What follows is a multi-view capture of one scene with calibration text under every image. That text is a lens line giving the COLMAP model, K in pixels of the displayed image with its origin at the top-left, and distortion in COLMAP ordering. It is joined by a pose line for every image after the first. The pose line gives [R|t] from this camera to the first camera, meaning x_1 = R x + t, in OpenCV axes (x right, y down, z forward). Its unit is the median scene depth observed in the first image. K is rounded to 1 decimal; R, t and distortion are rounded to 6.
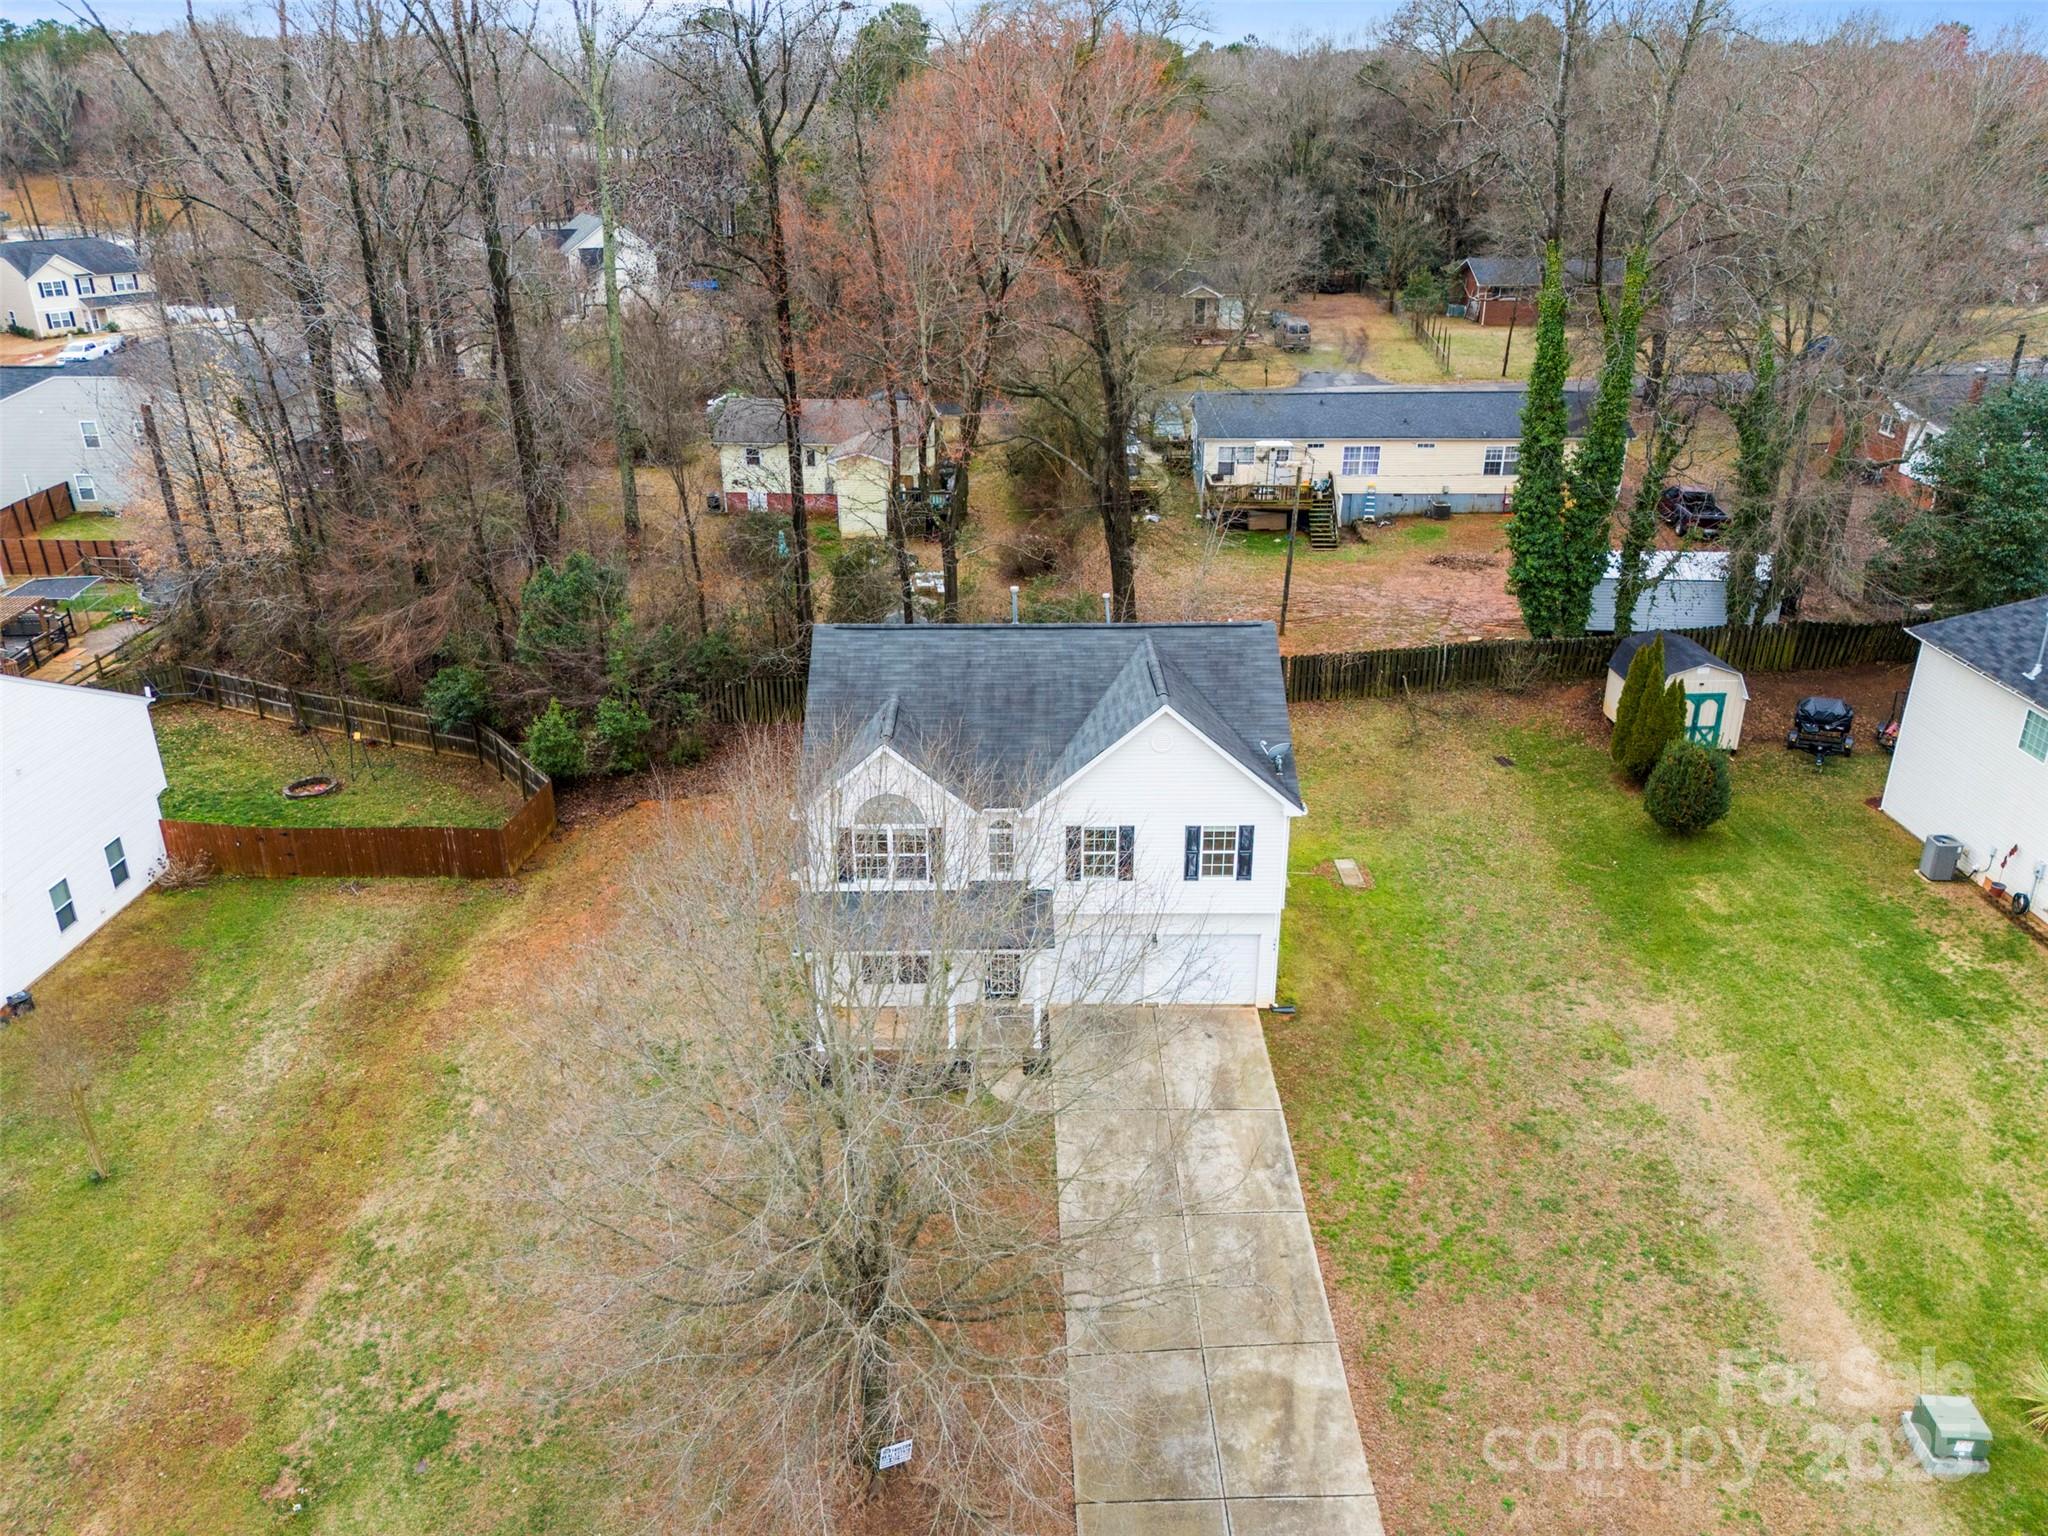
lens RADIAL K [[1509.7, 0, 1033.7], [0, 1509.7, 756.1], [0, 0, 1]] dist [0.059671, -0.041810]
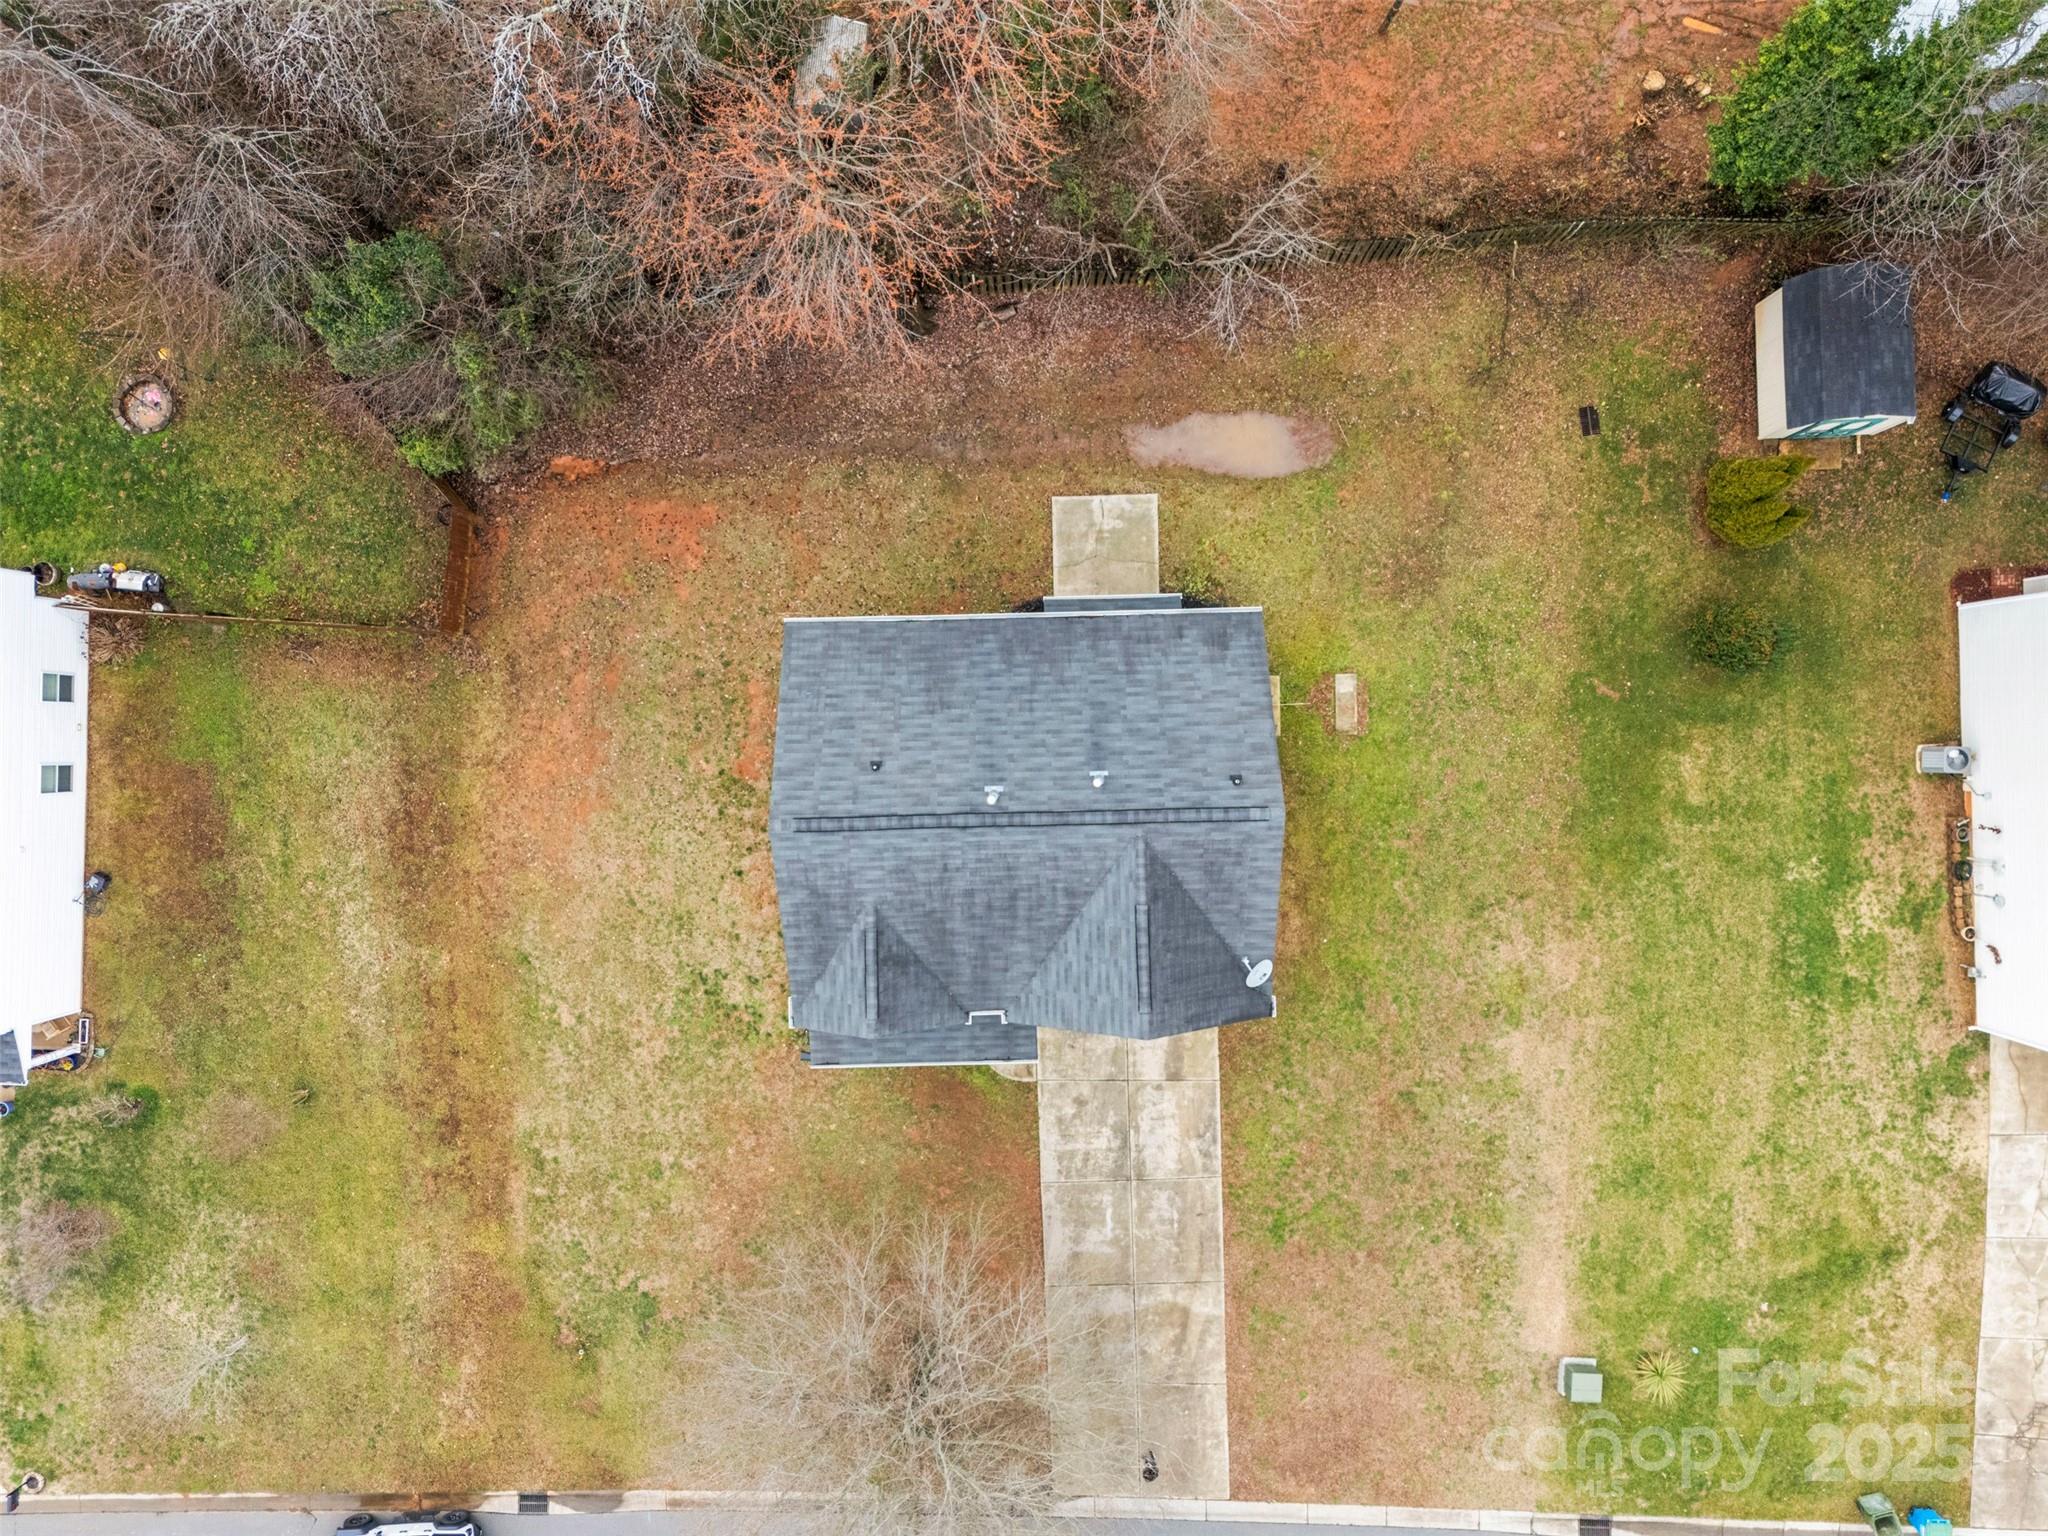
lens RADIAL K [[1509.7, 0, 1032.1], [0, 1509.7, 764.1], [0, 0, 1]] dist [0.059671, -0.041810]
pose [[0.999970, -0.006174, -0.004634, 0.015308], [0.006641, 0.381871, 0.924192, -0.957128], [-0.003937, -0.924195, 0.381901, 0.713877]]
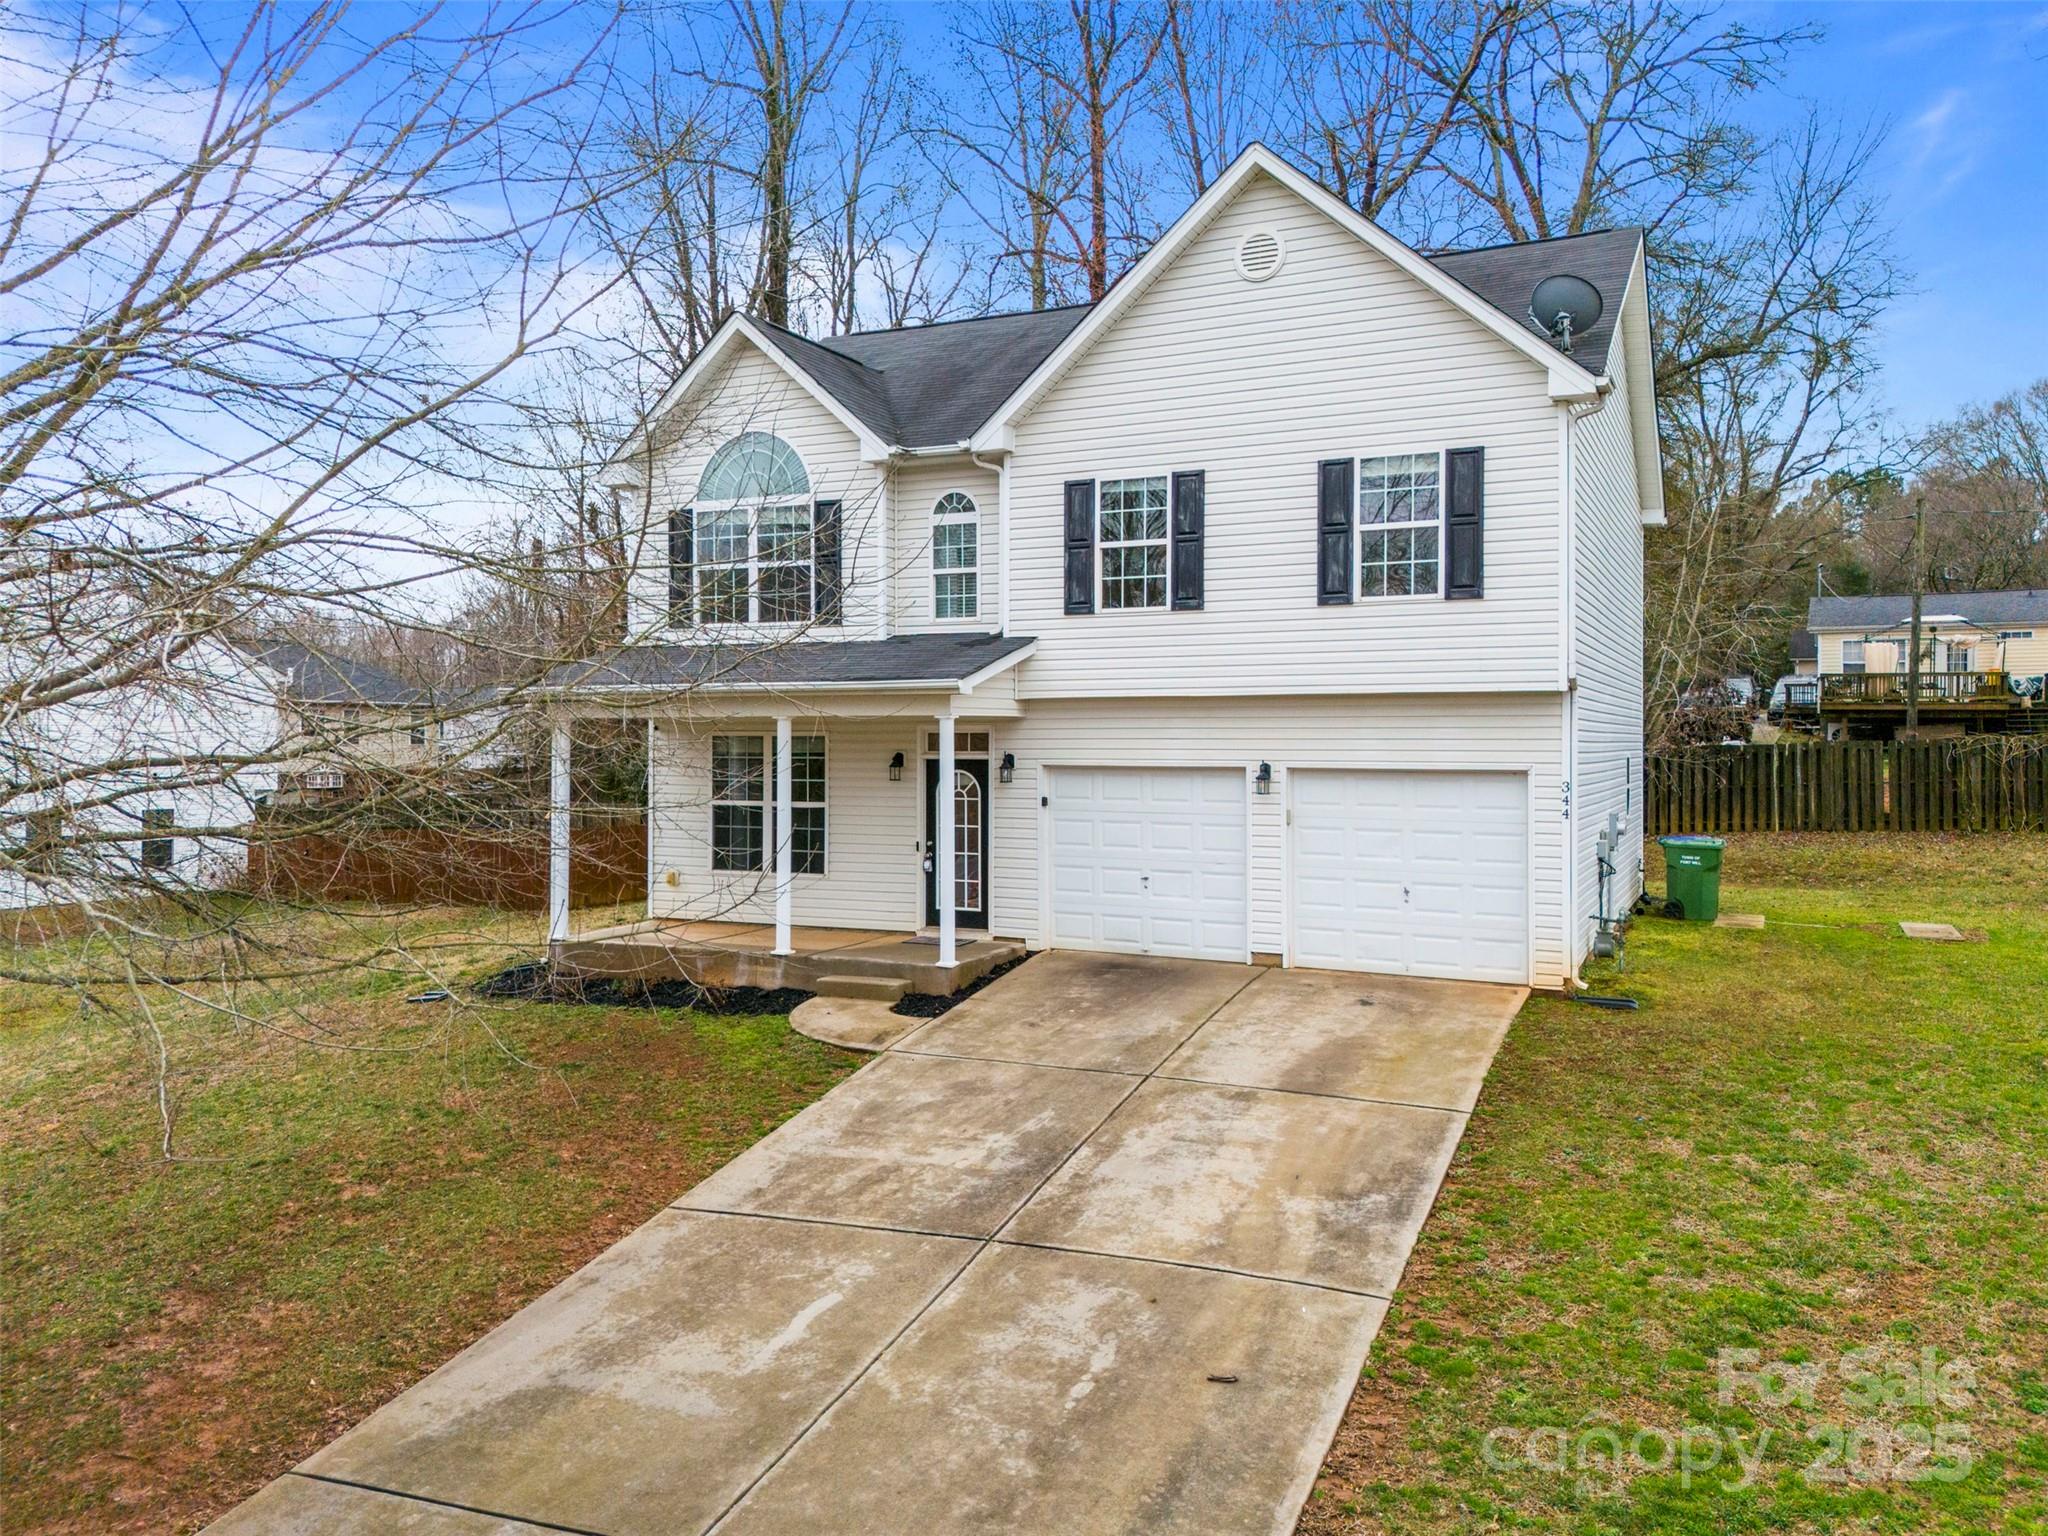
lens RADIAL K [[1509.7, 0, 1030.4], [0, 1509.7, 778.6], [0, 0, 1]] dist [0.059671, -0.041810]
pose [[0.892309, 0.009610, -0.451322, 0.212640], [-0.180257, 0.924195, -0.336708, 0.275515], [0.413874, 0.381801, 0.826400, 0.613745]]
